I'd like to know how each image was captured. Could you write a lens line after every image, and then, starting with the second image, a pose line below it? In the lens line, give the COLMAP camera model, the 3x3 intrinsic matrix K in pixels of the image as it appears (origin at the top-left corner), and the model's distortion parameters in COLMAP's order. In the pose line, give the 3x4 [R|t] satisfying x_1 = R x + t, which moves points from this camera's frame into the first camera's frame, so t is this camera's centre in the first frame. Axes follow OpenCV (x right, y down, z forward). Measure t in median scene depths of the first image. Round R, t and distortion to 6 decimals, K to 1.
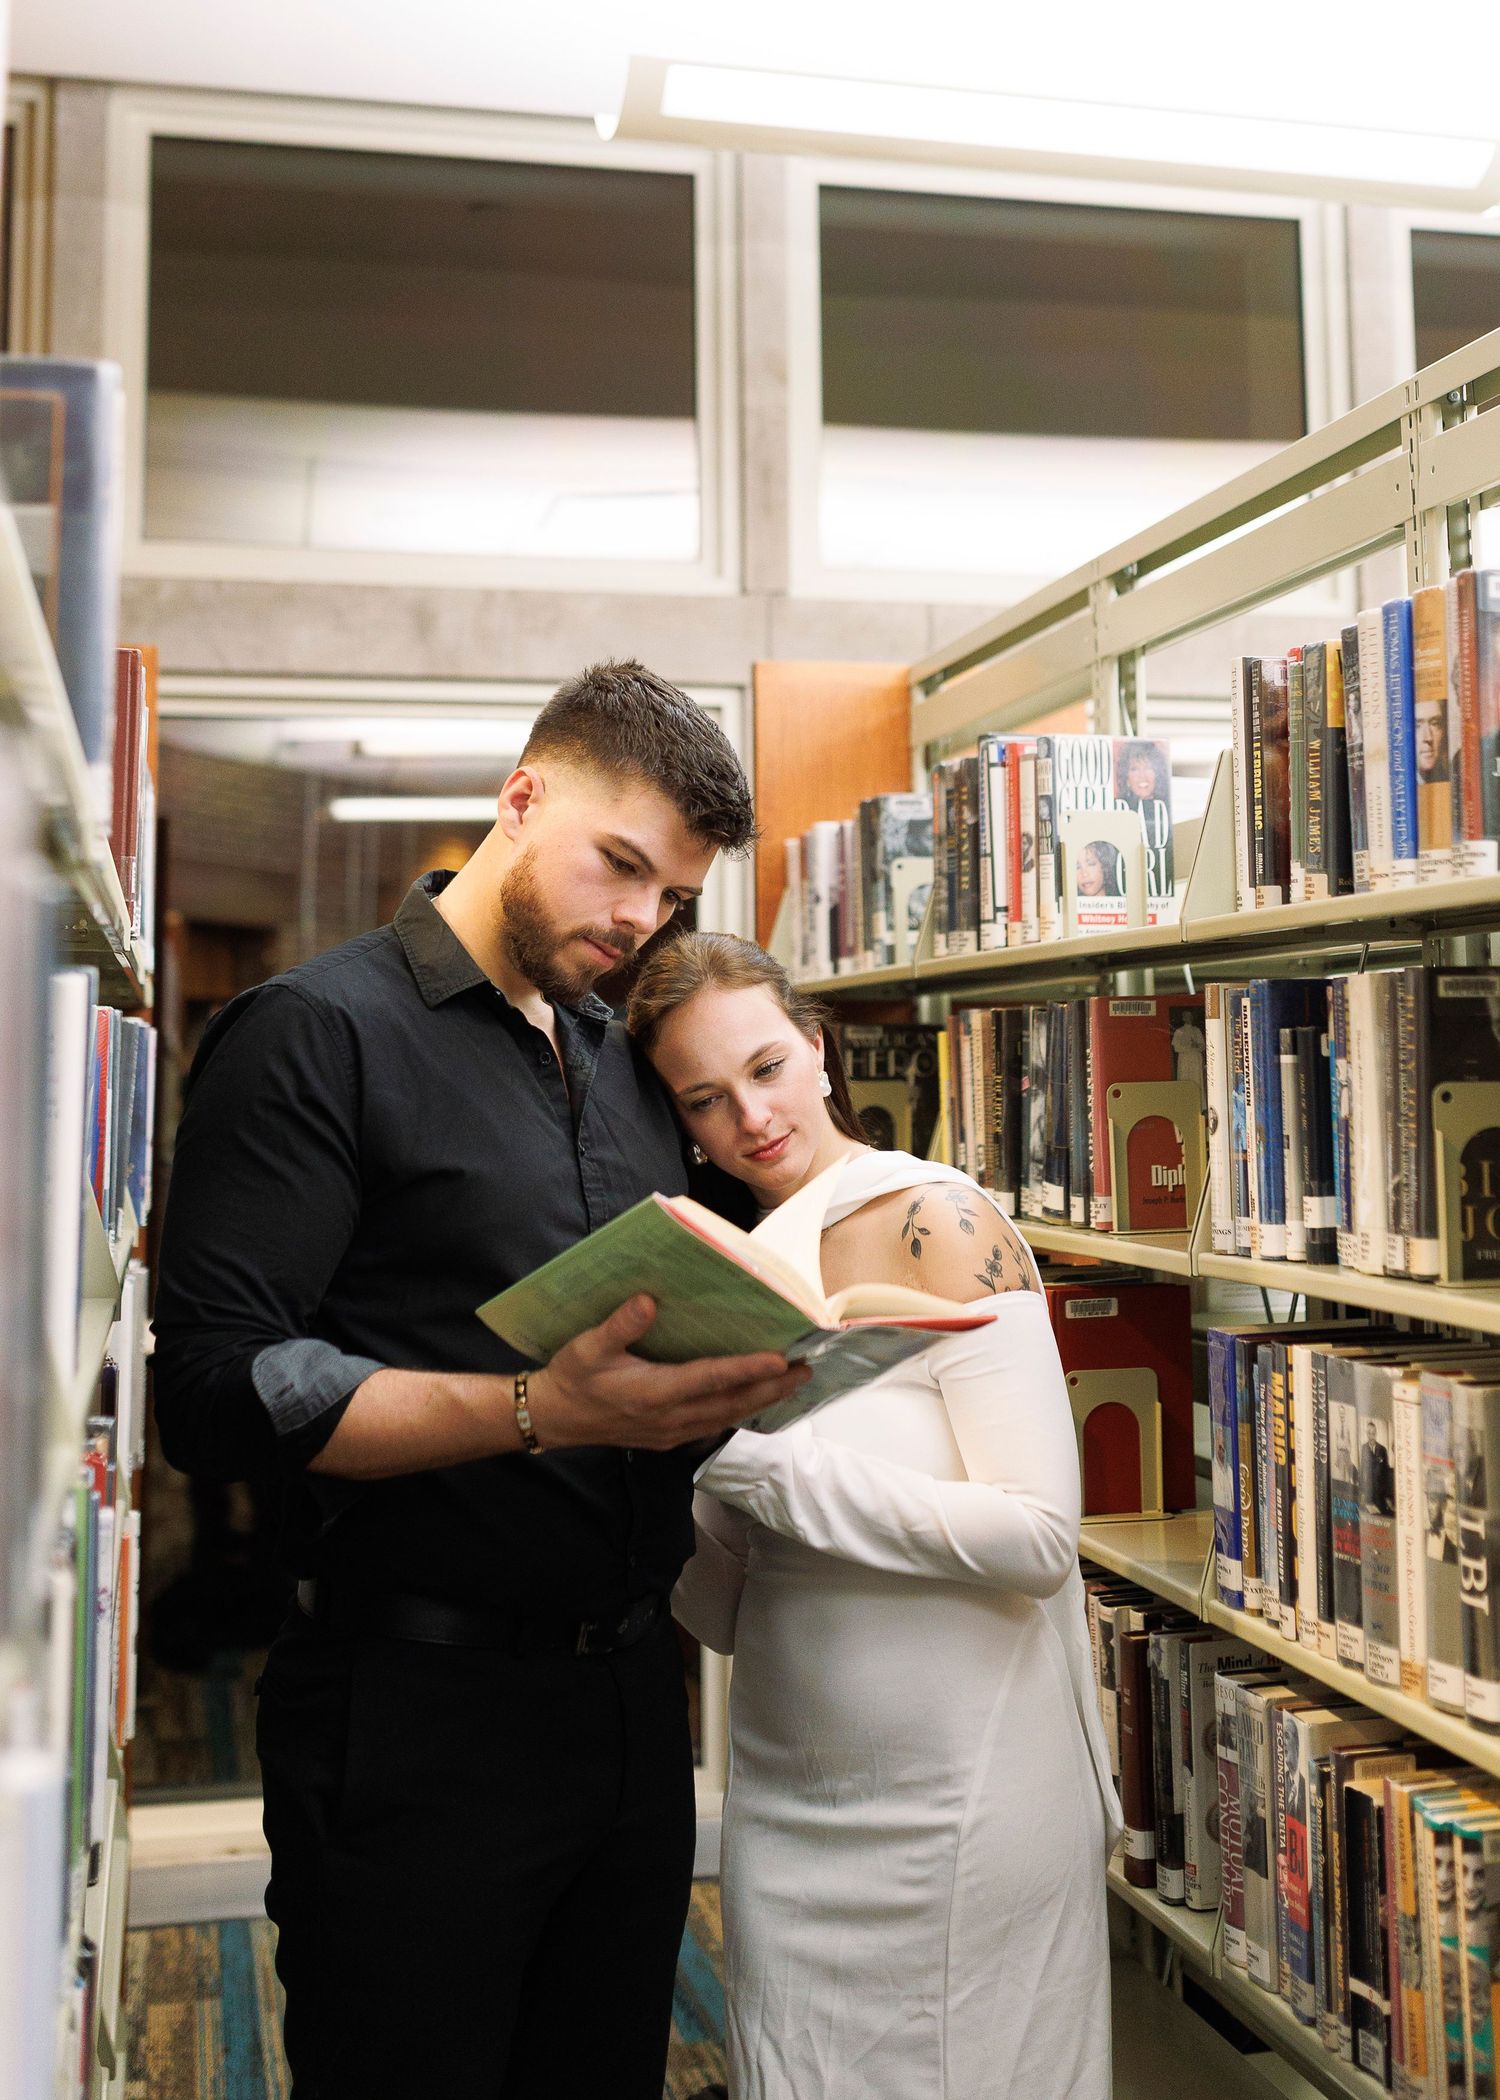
lens RADIAL K [[2185.0, 0, 690.6], [0, 2185.0, 1027.1], [0, 0, 1]] dist [0.000463, 0.006633]
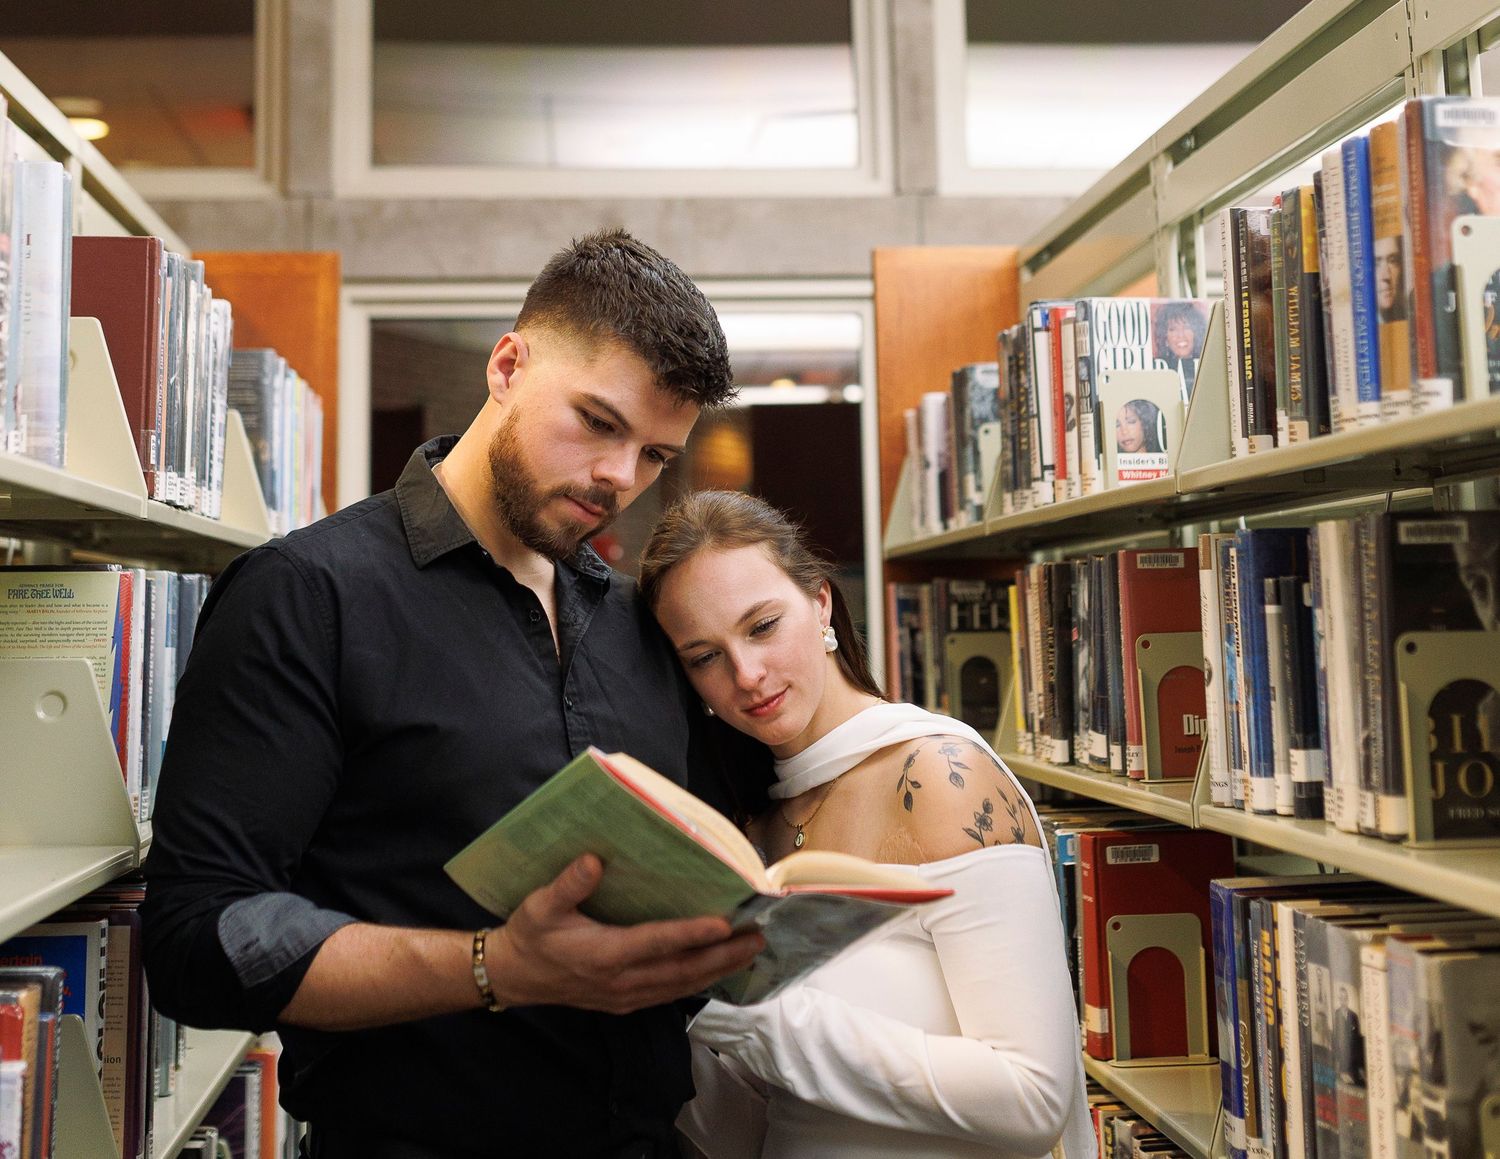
lens RADIAL K [[1881.2, 0, 750.3], [0, 1881.2, 524.7], [0, 0, 1]] dist [-0.025116, 0.059272]
pose [[0.994833, -0.014289, -0.100517, 0.124762], [0.011022, 0.999395, -0.032981, 0.001781], [0.100928, 0.031703, 0.994389, 0.133008]]
